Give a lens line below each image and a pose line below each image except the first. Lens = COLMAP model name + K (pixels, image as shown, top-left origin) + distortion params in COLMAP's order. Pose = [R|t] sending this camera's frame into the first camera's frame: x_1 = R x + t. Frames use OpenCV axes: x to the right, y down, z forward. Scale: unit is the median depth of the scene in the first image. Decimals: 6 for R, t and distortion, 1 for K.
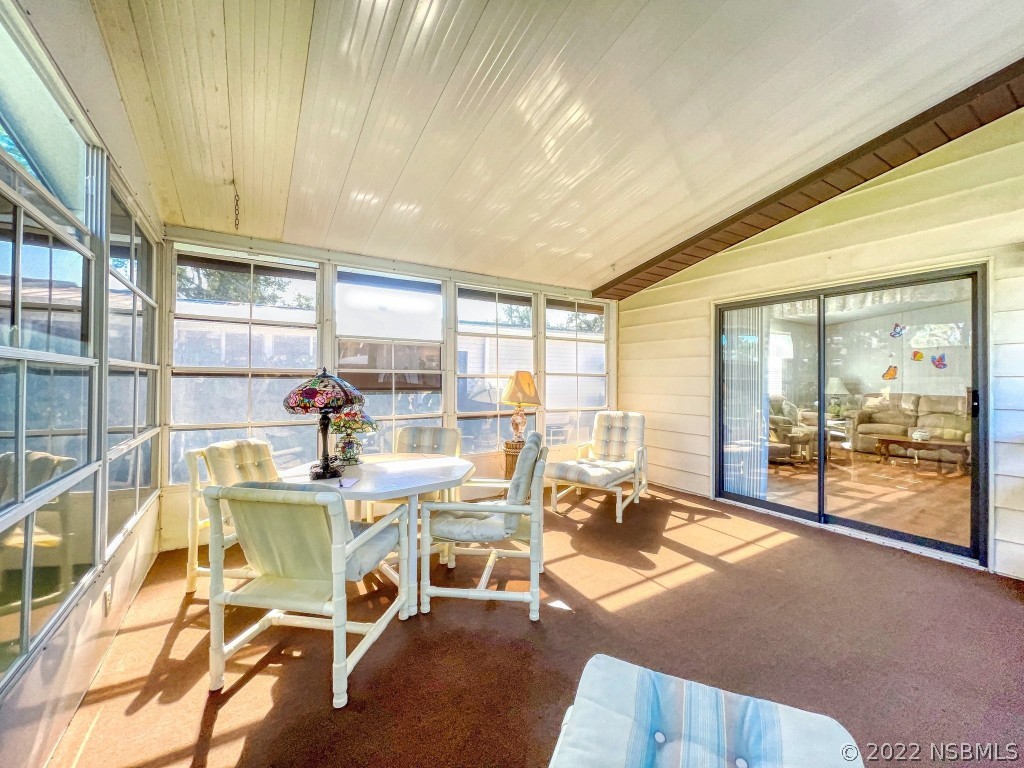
lens RADIAL K [[421.3, 0, 511.1], [0, 421.3, 378.6], [0, 0, 1]] dist [0.000888, 0.000305]
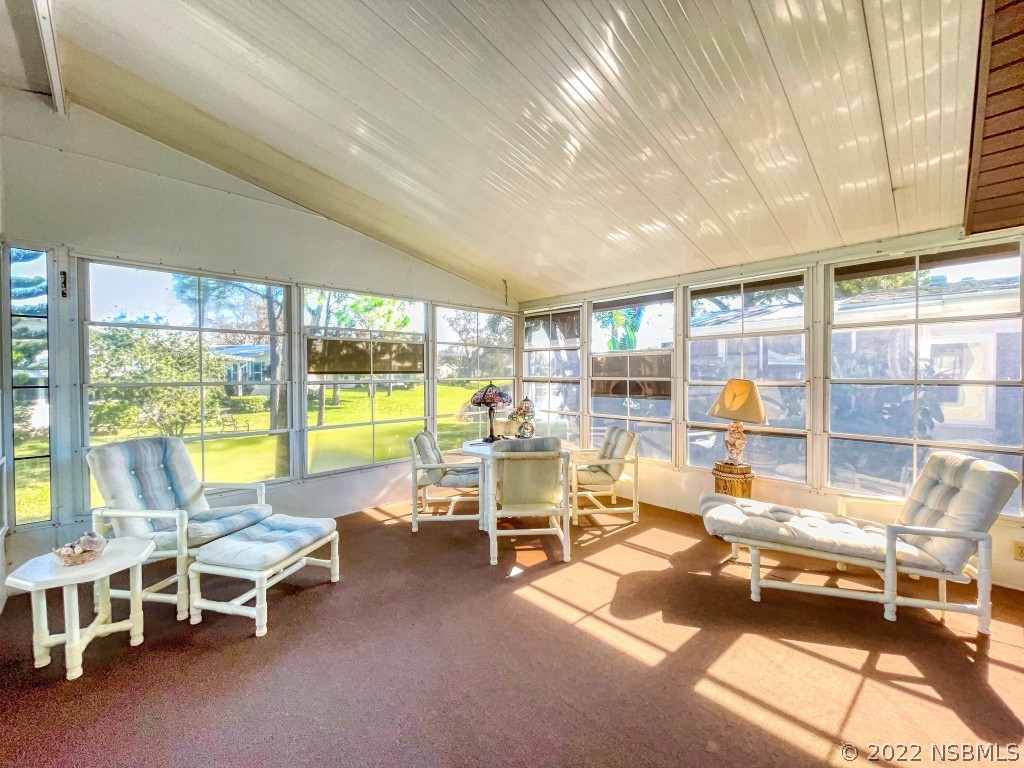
lens RADIAL K [[421.3, 0, 511.1], [0, 421.3, 378.6], [0, 0, 1]] dist [0.000888, 0.000305]
pose [[0.194000, 0.004089, -0.980993, 1.007782], [0.007021, 0.999960, 0.005557, -0.032745], [0.980977, -0.007965, 0.193963, 0.562024]]
